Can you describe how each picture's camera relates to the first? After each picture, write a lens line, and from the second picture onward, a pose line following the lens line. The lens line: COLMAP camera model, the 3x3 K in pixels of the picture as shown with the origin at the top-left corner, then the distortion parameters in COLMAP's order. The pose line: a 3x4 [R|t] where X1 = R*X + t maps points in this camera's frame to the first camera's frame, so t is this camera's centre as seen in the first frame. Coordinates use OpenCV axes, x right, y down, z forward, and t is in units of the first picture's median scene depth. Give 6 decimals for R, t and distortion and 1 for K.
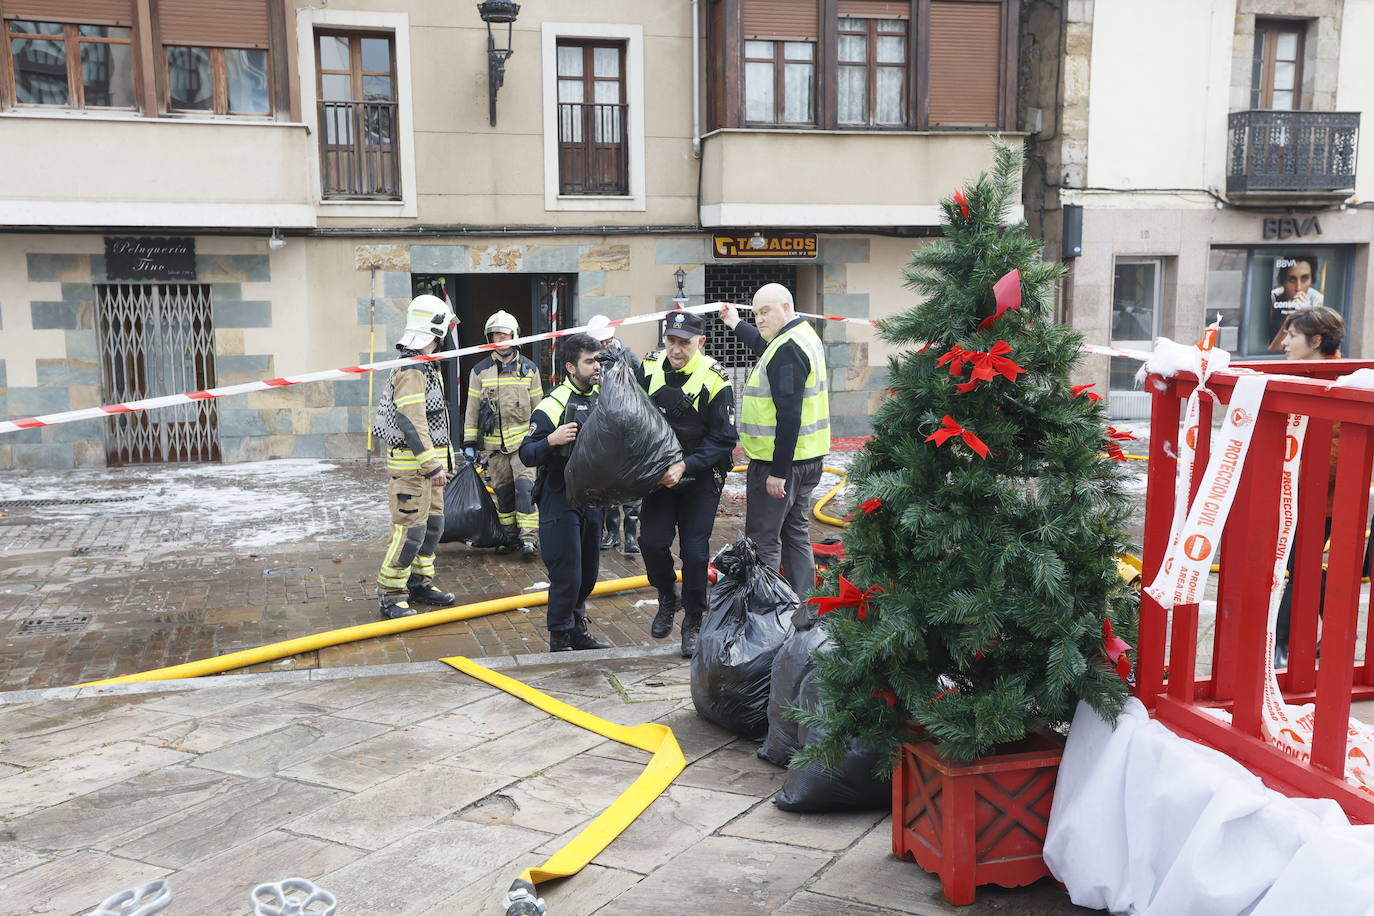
lens RADIAL K [[1303.3, 0, 679.6], [0, 1303.3, 457.2], [0, 0, 1]] dist [-0.005276, 0.140085]
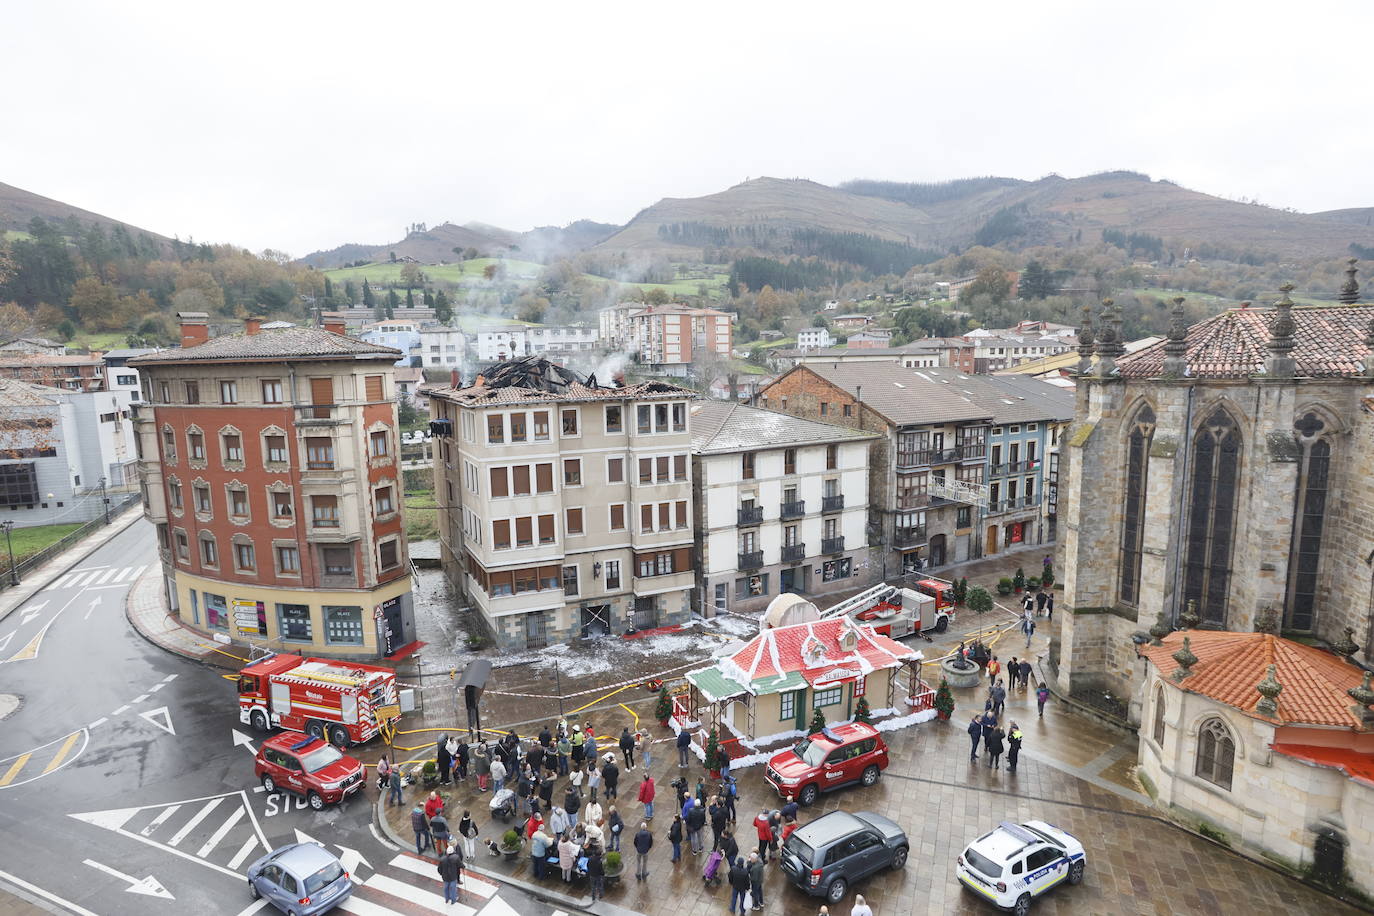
lens RADIAL K [[716.1, 0, 669.2], [0, 716.1, 452.6], [0, 0, 1]] dist [-0.067756, 0.049660]
pose [[0.993153, -0.032296, 0.112266, -0.148894], [0.032443, 0.999473, 0.000521, -0.755044], [-0.112224, 0.003125, 0.993678, -1.915539]]
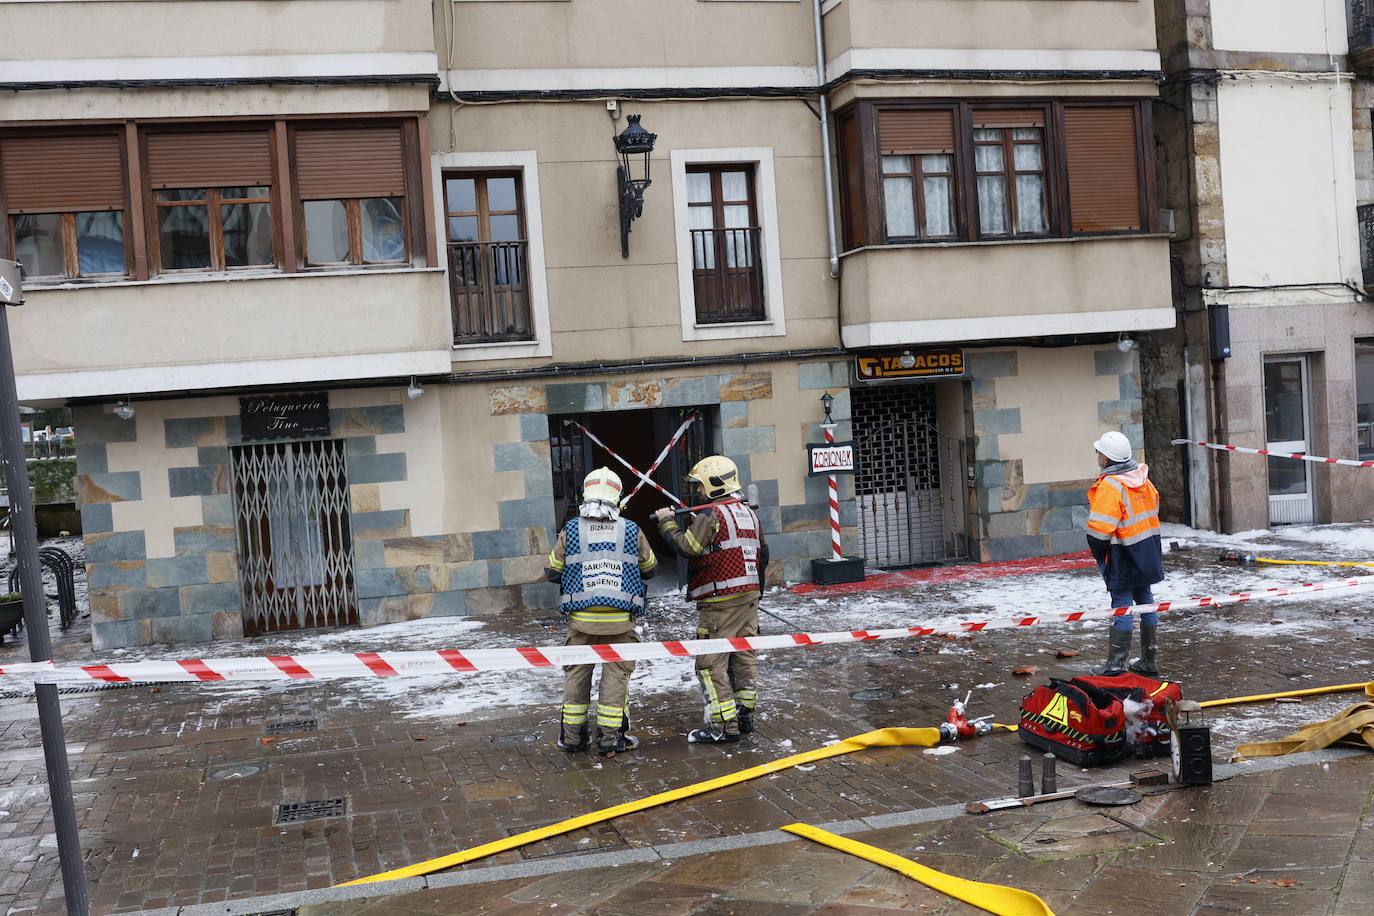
lens RADIAL K [[1380.5, 0, 684.6], [0, 1380.5, 469.3], [0, 0, 1]] dist [-0.092617, 0.077052]
pose [[0.998222, -0.058741, -0.010099, -0.097192], [0.057592, 0.994235, -0.090441, -0.005172], [0.015353, 0.089698, 0.995851, 0.006306]]
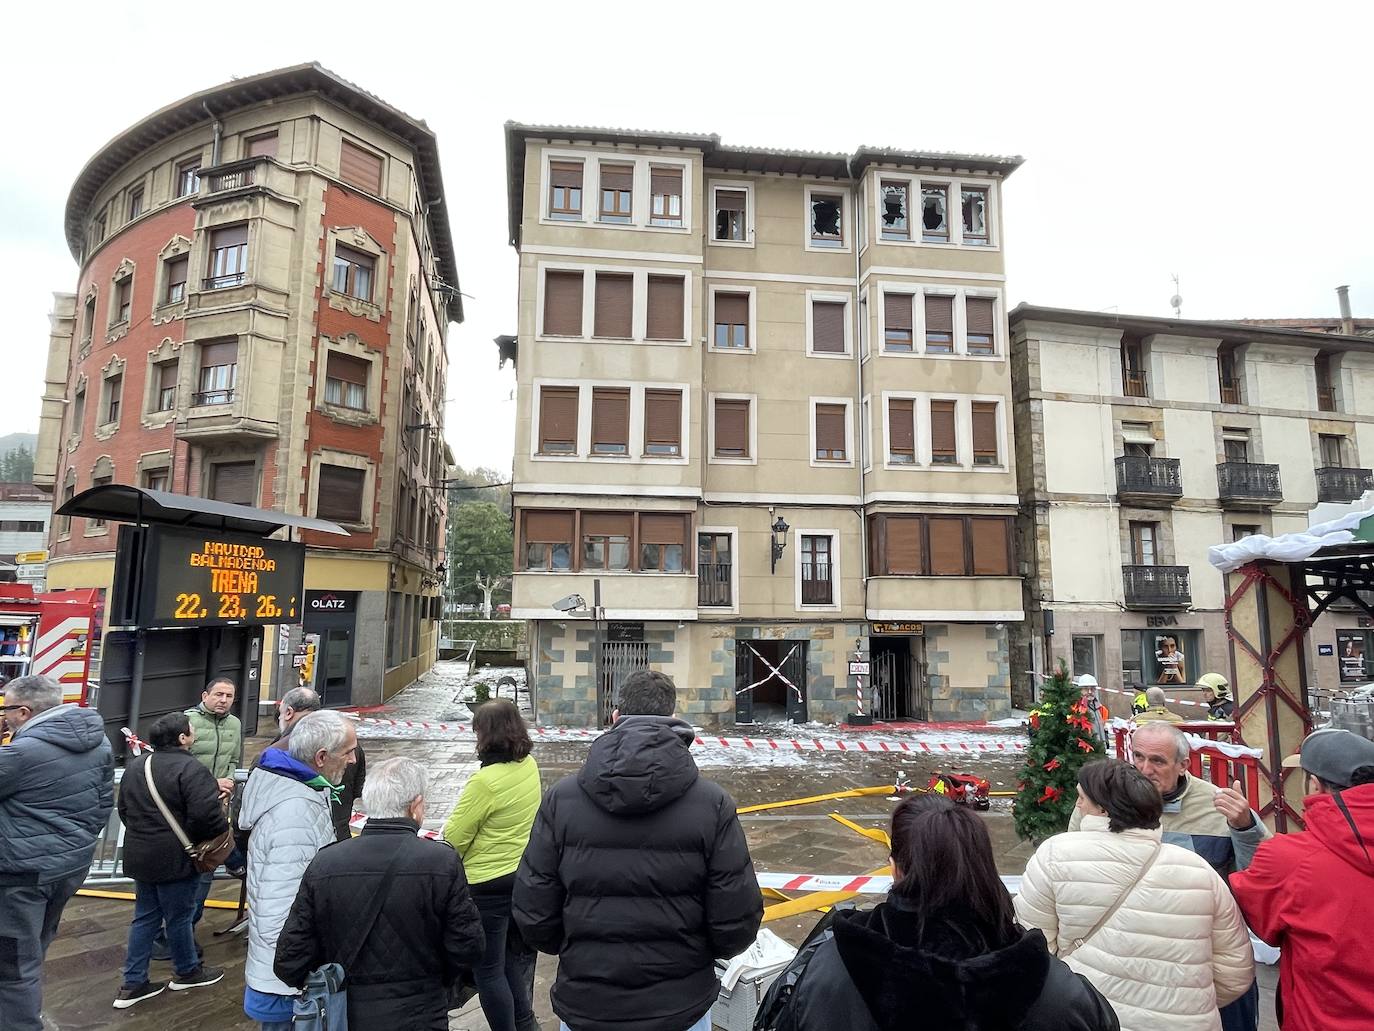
lens RADIAL K [[748.8, 0, 686.3], [0, 748.8, 517.1], [0, 0, 1]] dist [0.005716, -0.011598]
pose [[0.990369, -0.001840, -0.138438, -0.110373], [-0.034277, 0.965524, -0.258046, -0.010292], [0.134140, 0.260306, 0.956163, -0.272633]]
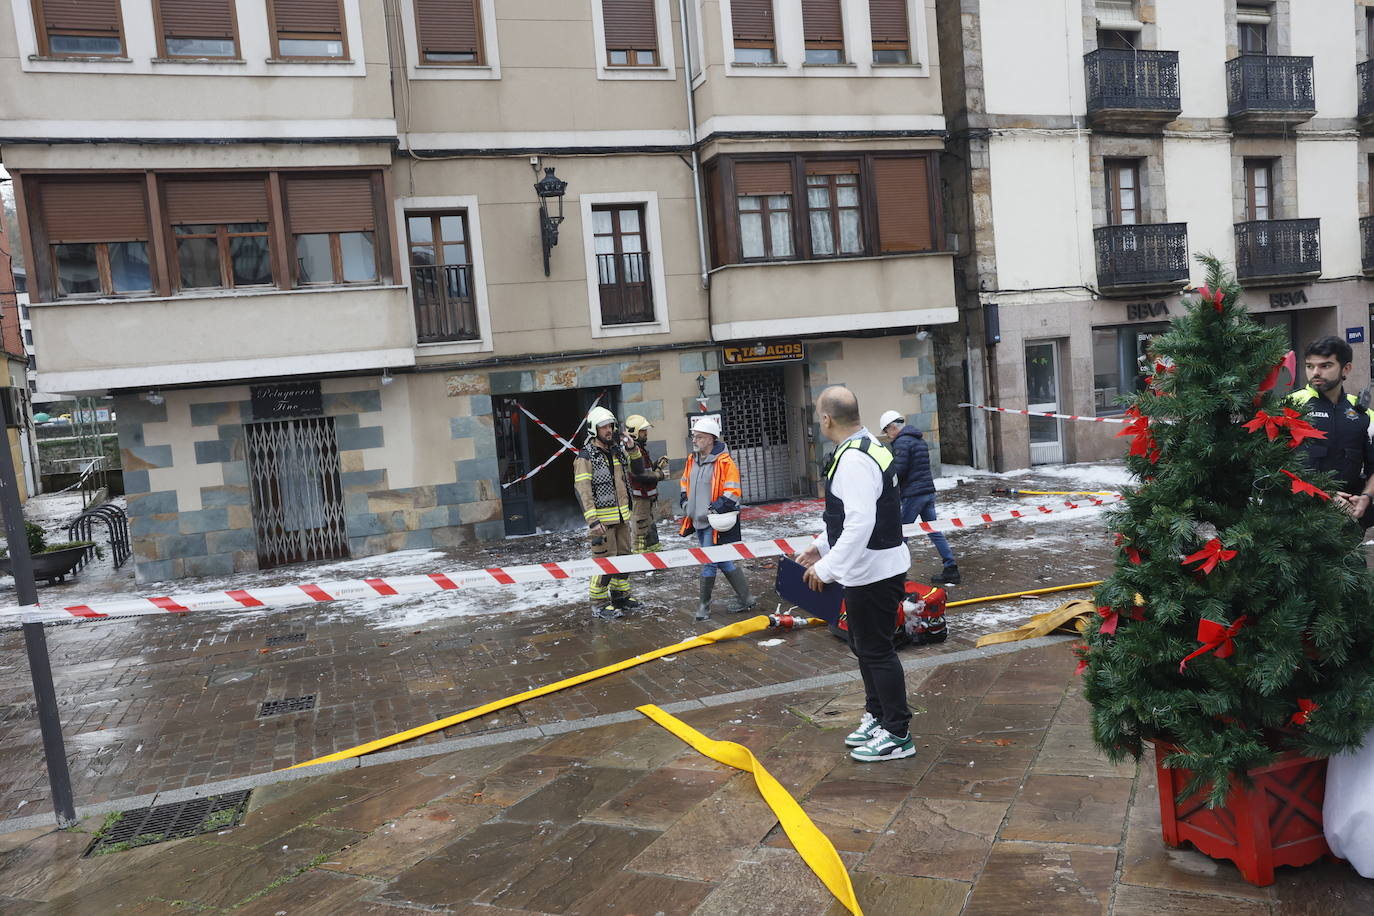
lens RADIAL K [[1017.0, 0, 682.8], [0, 1017.0, 448.7], [0, 0, 1]] dist [-0.039246, 0.094960]
pose [[0.995552, -0.080564, 0.048838, -0.072381], [0.083797, 0.994145, -0.068225, -0.006994], [-0.043055, 0.072014, 0.996474, 0.016870]]
